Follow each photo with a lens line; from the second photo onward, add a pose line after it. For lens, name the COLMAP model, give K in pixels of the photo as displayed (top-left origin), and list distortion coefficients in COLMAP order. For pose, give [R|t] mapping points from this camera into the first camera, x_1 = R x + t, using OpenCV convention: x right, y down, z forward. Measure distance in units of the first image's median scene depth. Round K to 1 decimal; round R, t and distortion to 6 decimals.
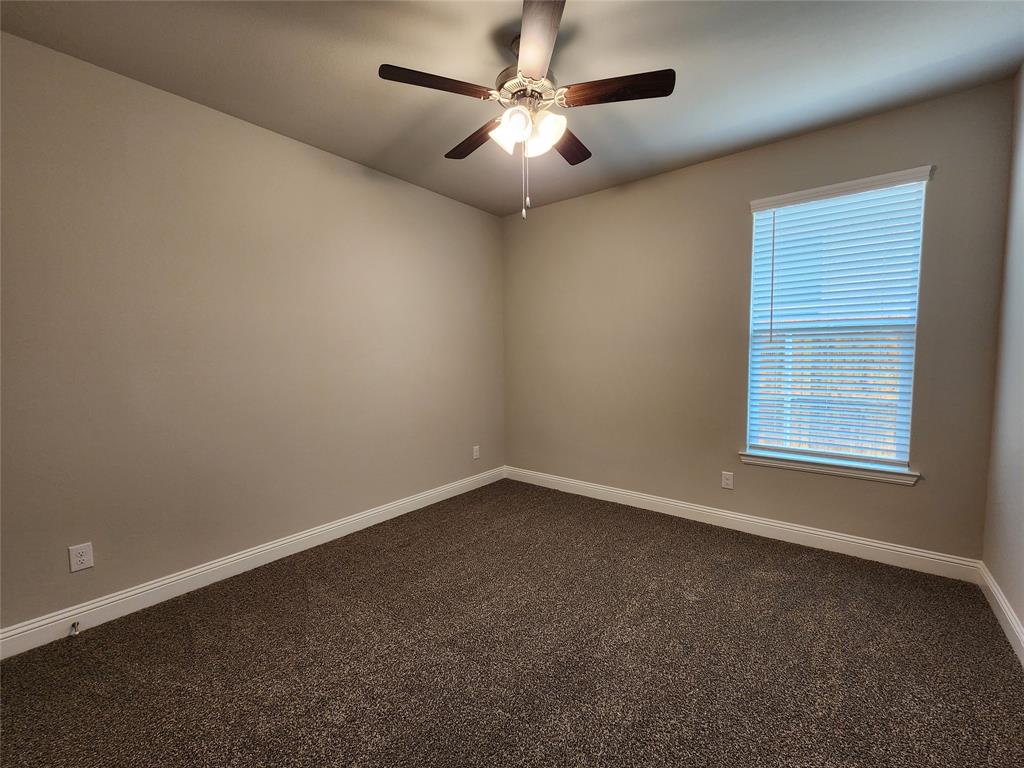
lens RADIAL K [[421.4, 0, 506.4], [0, 421.4, 384.1], [0, 0, 1]] dist [0.000102, -0.001220]
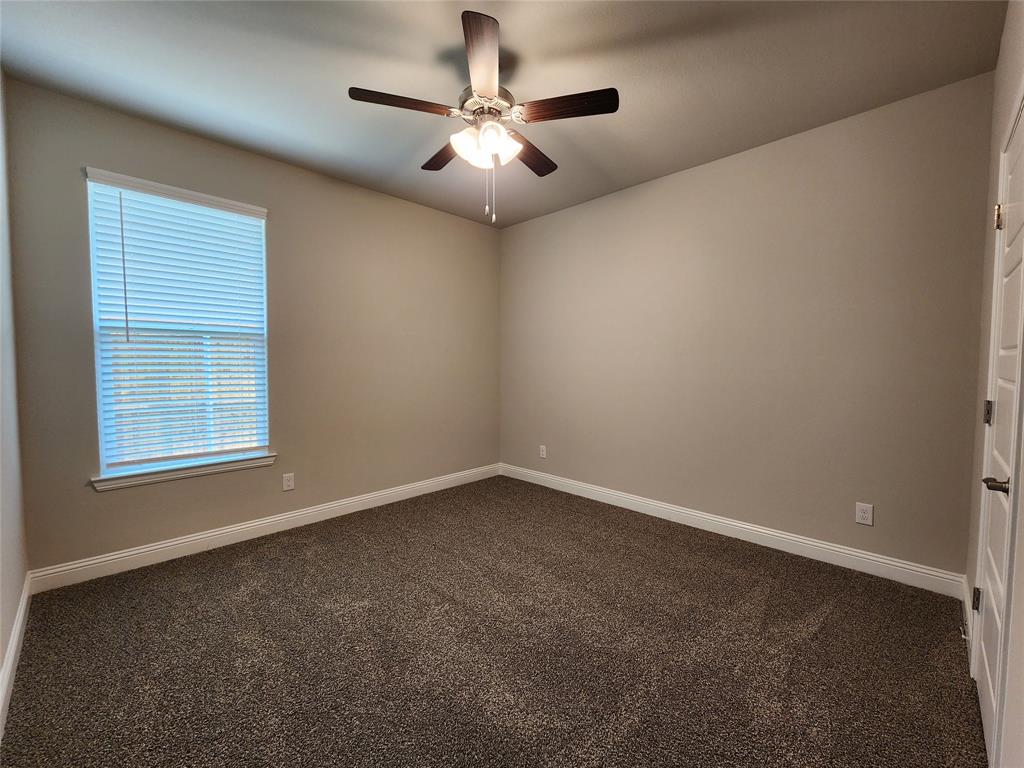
lens RADIAL K [[421.4, 0, 513.5], [0, 421.4, 380.7], [0, 0, 1]] dist [0.000102, -0.001220]
pose [[0.122821, -0.040752, 0.991592, -0.132182], [0.055522, 0.997874, 0.034133, -0.006149], [-0.990874, 0.050863, 0.124823, 0.106105]]
